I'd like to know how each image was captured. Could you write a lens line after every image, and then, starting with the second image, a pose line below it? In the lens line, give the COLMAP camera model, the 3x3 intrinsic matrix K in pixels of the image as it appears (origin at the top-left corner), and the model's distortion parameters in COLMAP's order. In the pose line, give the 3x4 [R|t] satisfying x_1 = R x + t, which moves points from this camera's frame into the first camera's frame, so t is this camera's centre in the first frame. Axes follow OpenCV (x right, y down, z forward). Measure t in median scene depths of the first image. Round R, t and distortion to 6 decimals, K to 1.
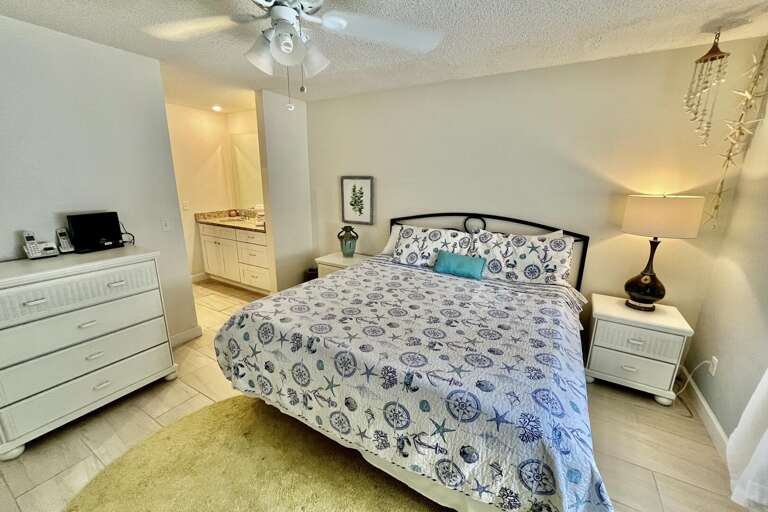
lens RADIAL K [[313.5, 0, 381.5], [0, 313.5, 256.1], [0, 0, 1]] dist [-0.003528, 0.000296]
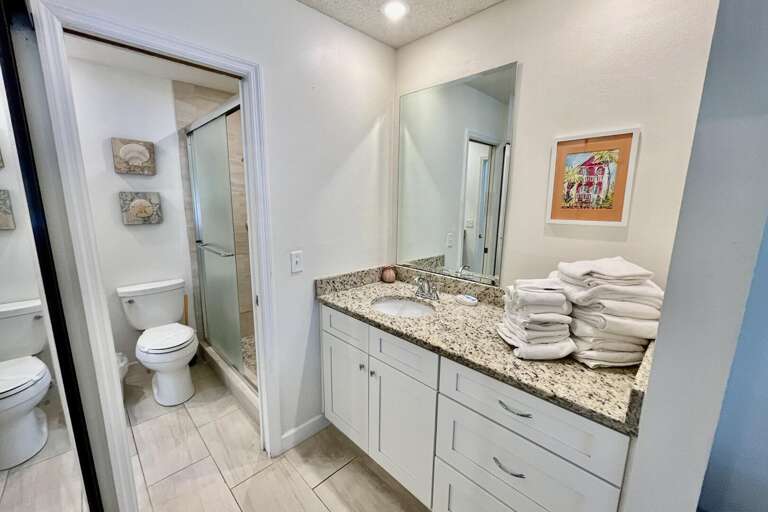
lens RADIAL K [[313.5, 0, 385.9], [0, 313.5, 255.9], [0, 0, 1]] dist [-0.003528, 0.000296]
pose [[0.967942, 0.038150, -0.248261, -0.391739], [-0.059161, 0.995217, -0.077731, -0.135972], [0.244108, 0.089927, 0.965569, 0.603825]]
